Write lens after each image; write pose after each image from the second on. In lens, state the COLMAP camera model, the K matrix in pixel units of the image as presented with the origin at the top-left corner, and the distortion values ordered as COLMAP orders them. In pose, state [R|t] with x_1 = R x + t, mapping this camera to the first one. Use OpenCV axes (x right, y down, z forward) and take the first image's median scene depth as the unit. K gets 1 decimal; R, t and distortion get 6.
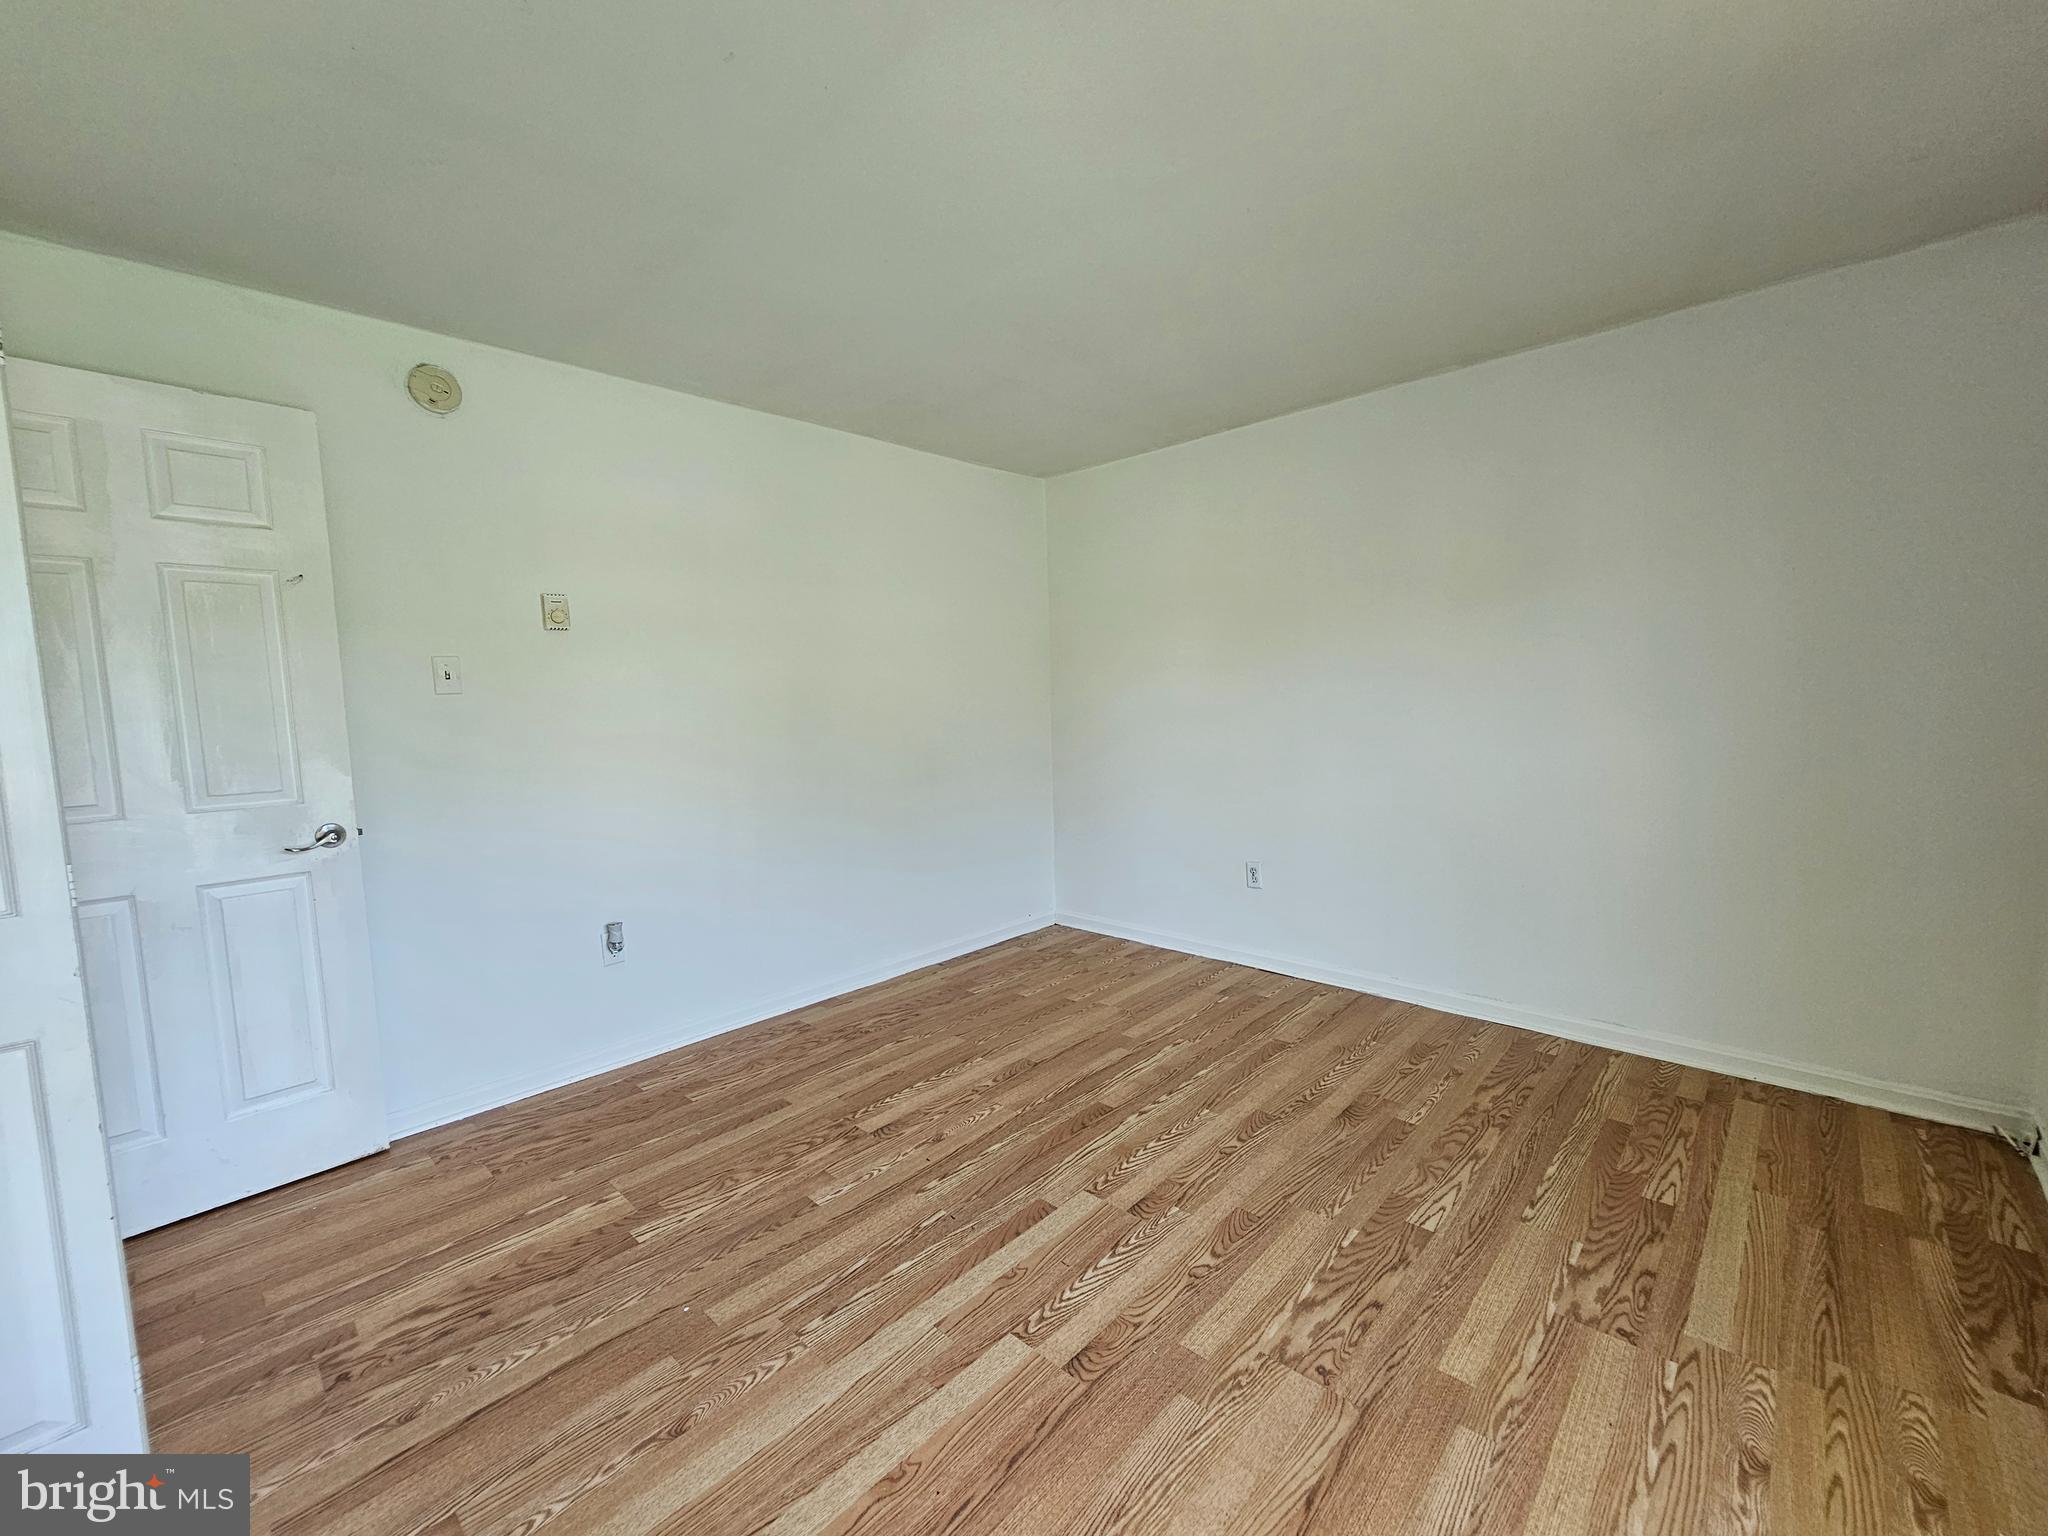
lens RADIAL K [[836.1, 0, 1027.0], [0, 836.1, 773.9], [0, 0, 1]] dist [-0.006704, 0.000714]
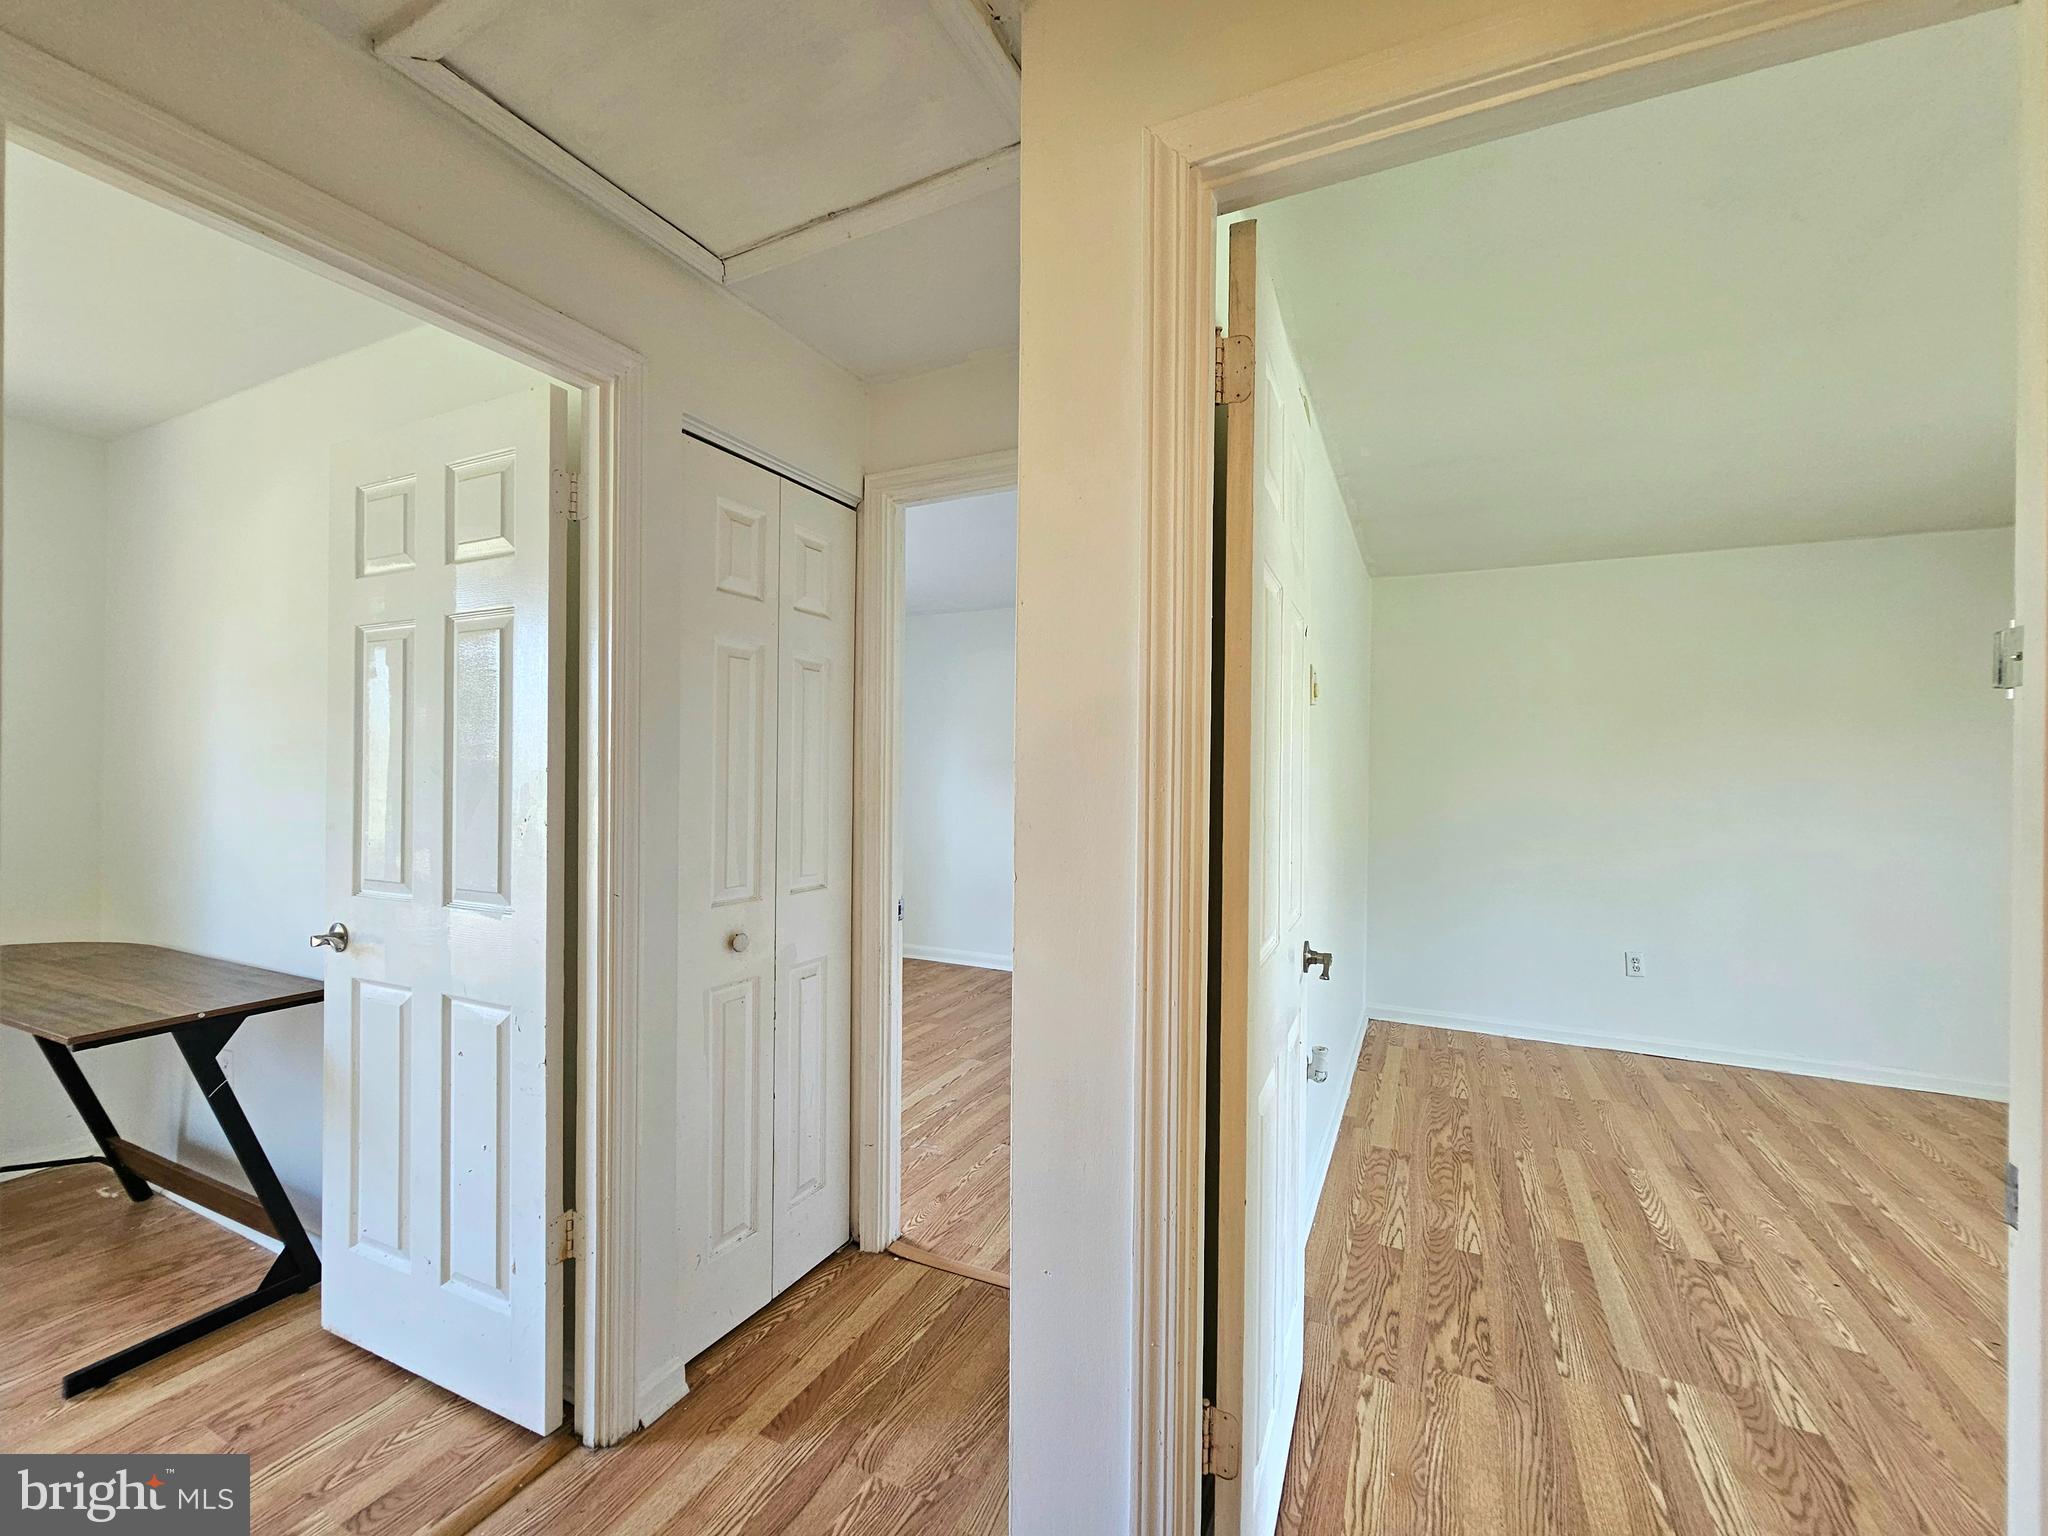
lens RADIAL K [[836.1, 0, 1029.0], [0, 836.1, 776.3], [0, 0, 1]] dist [-0.006704, 0.000714]
pose [[0.957188, 0.036830, 0.287115, -1.100535], [-0.009429, 0.995314, -0.096238, -0.009855], [-0.289314, 0.089411, 0.953049, 0.272707]]
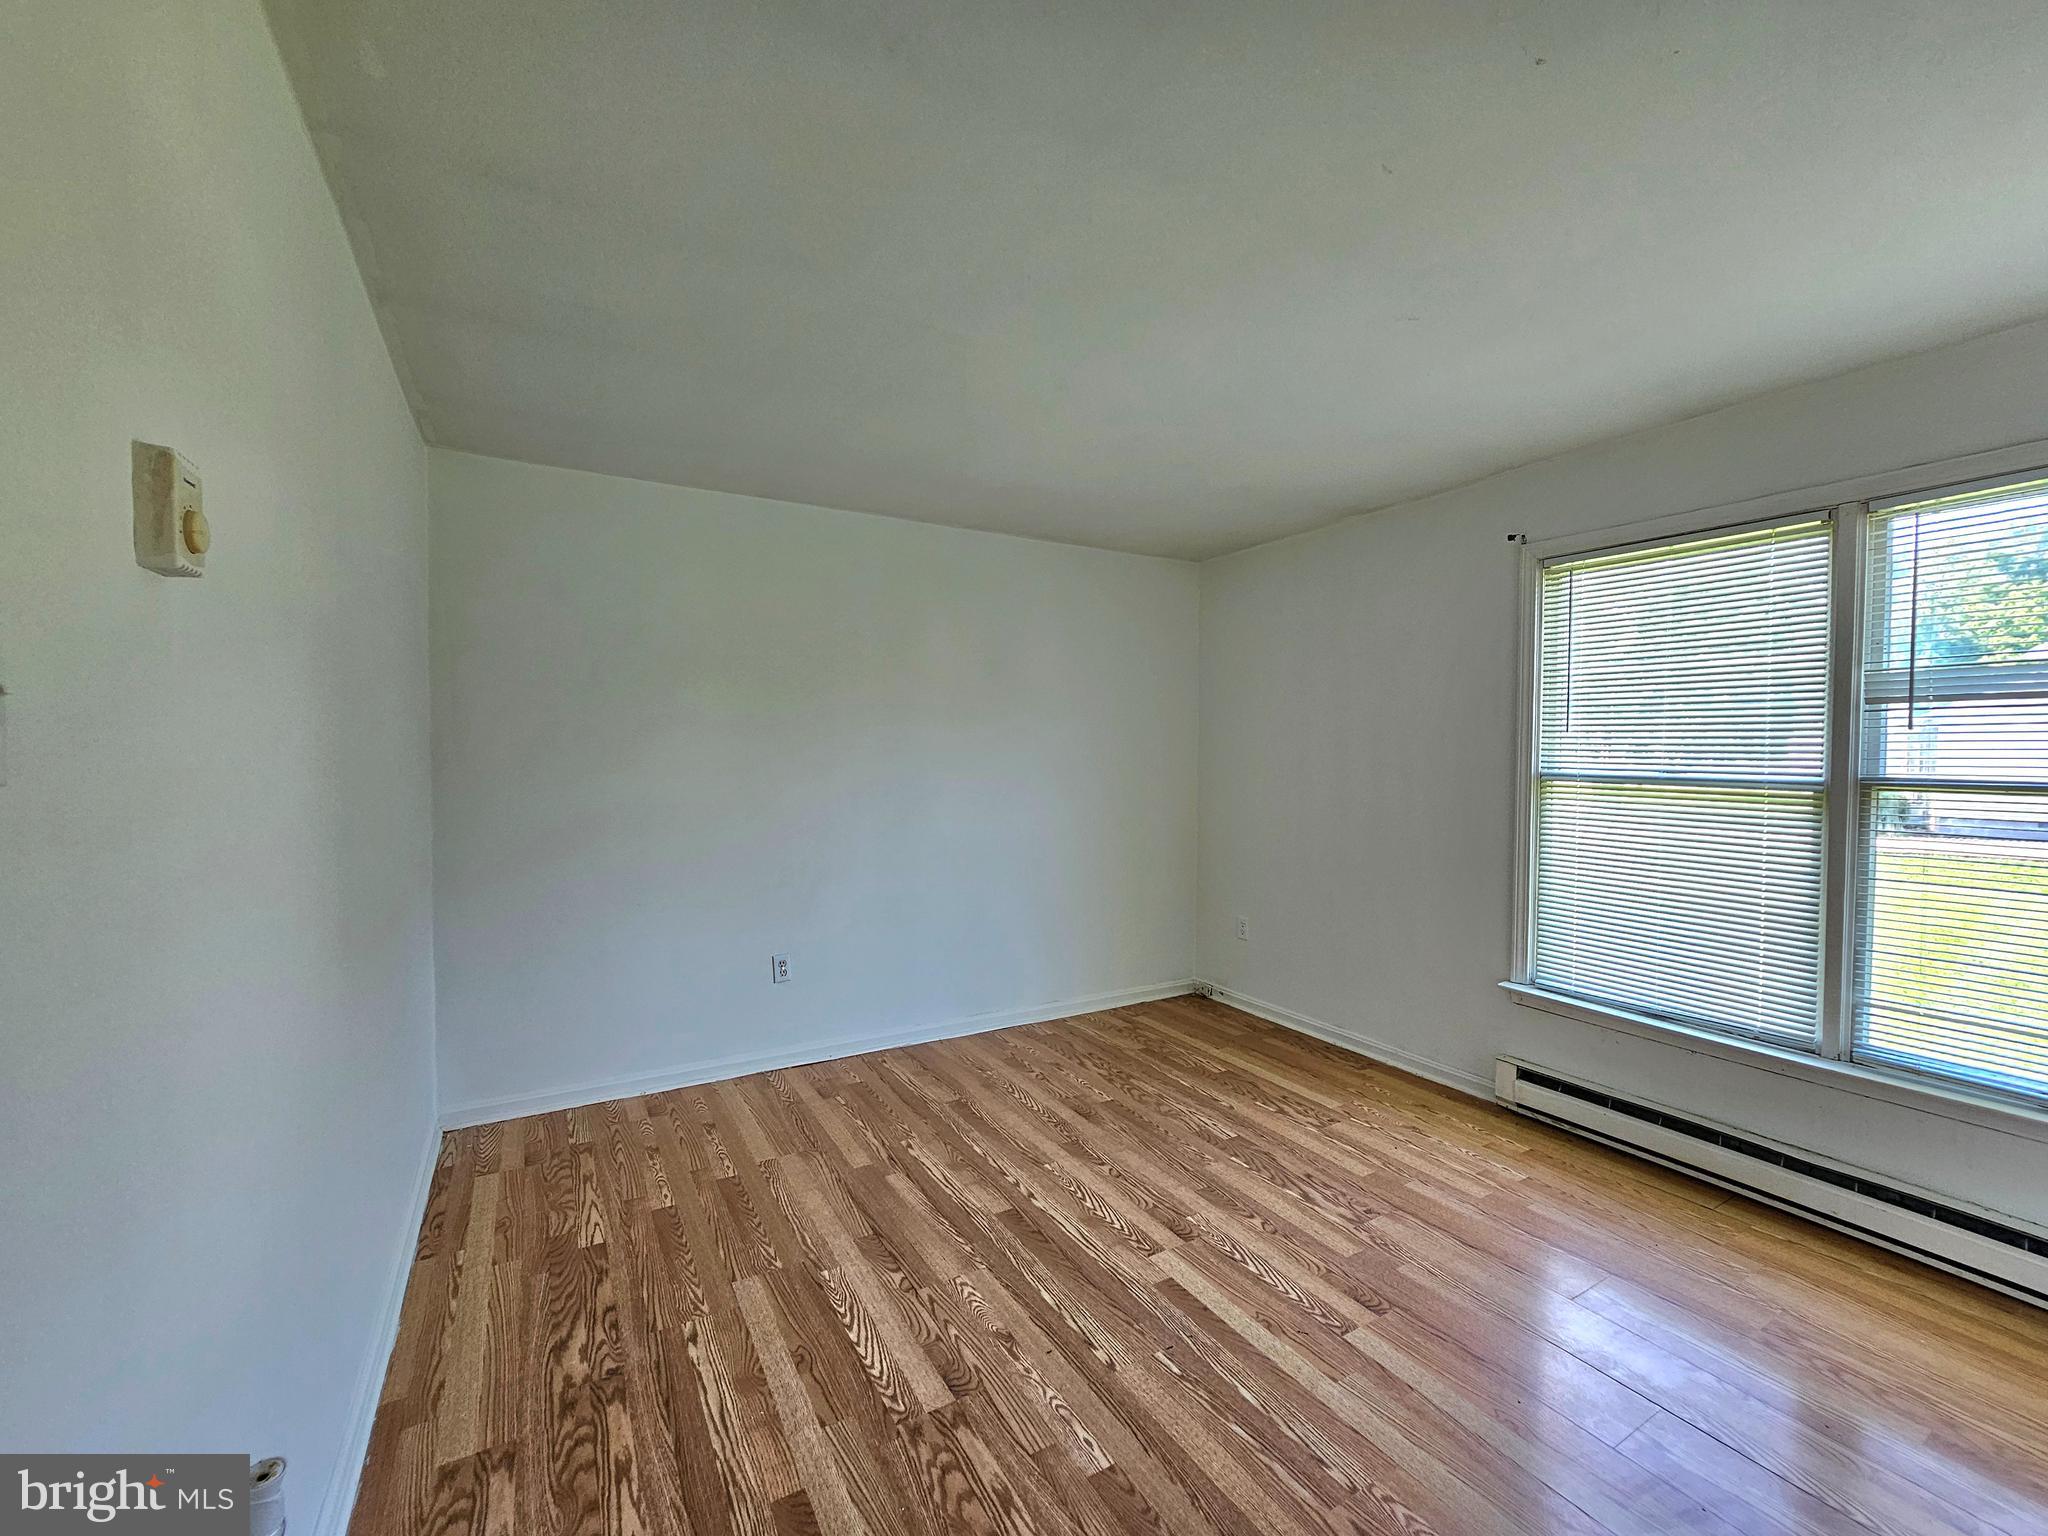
lens RADIAL K [[836.1, 0, 1037.3], [0, 836.1, 767.7], [0, 0, 1]] dist [-0.006704, 0.000714]
pose [[0.281265, 0.010226, 0.959576, -0.777052], [0.082633, 0.995971, -0.034835, -0.065616], [-0.956066, 0.089091, 0.279286, 0.629130]]
